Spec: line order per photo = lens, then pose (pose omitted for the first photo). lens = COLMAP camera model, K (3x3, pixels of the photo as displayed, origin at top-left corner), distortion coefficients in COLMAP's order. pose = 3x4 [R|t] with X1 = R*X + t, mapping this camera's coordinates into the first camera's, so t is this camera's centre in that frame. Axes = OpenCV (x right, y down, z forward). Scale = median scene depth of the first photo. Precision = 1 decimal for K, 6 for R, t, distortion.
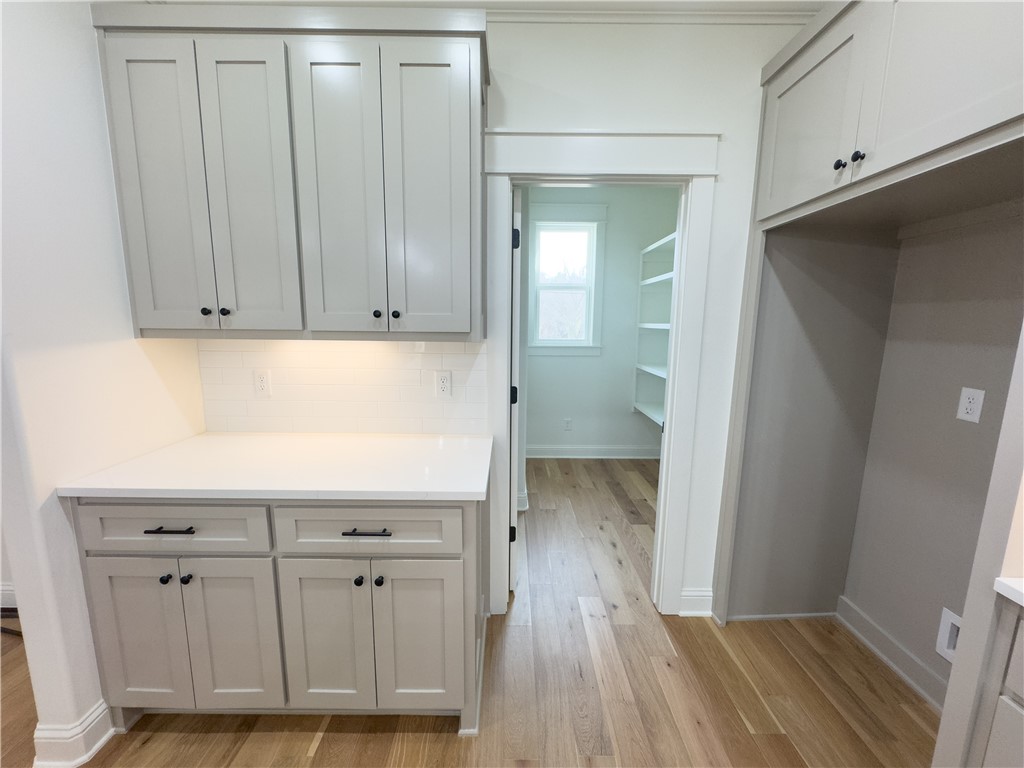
lens RADIAL K [[411.1, 0, 514.3], [0, 411.1, 383.8], [0, 0, 1]] dist [-0.003055, -0.000039]
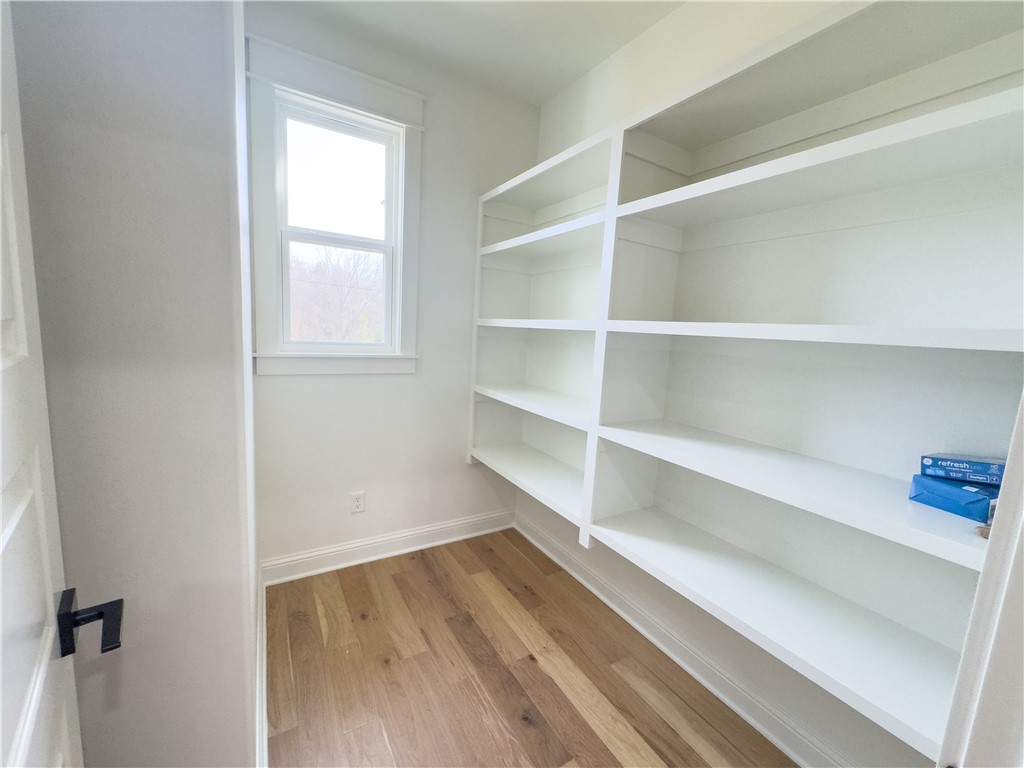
lens RADIAL K [[411.1, 0, 509.8], [0, 411.1, 382.1], [0, 0, 1]] dist [-0.003055, -0.000039]
pose [[0.859237, -0.029818, 0.510708, 0.034939], [0.032318, 0.999470, 0.003982, -0.056709], [-0.510556, 0.013084, 0.859745, 0.476864]]
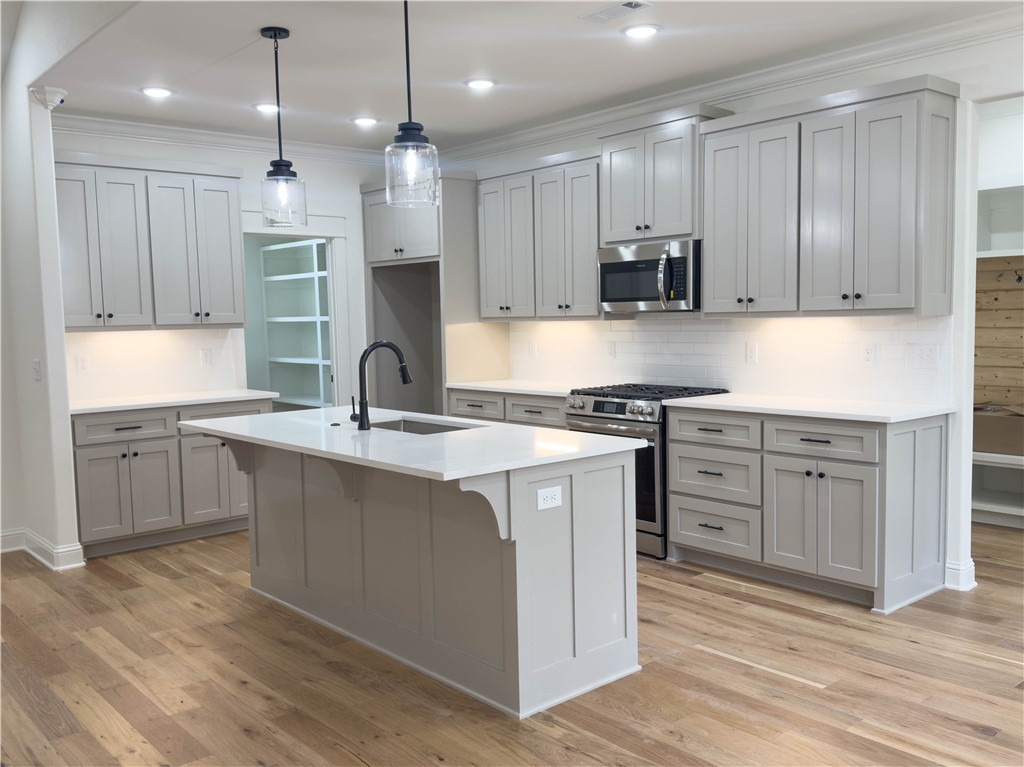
lens RADIAL K [[921.1, 0, 514.1], [0, 921.1, 387.2], [0, 0, 1]] dist [0.077859, -0.001153]
pose [[0.760582, -0.081012, 0.644167, -0.748915], [0.129142, 0.991236, -0.027820, 0.172783], [-0.636268, 0.104348, 0.764379, -1.168385]]
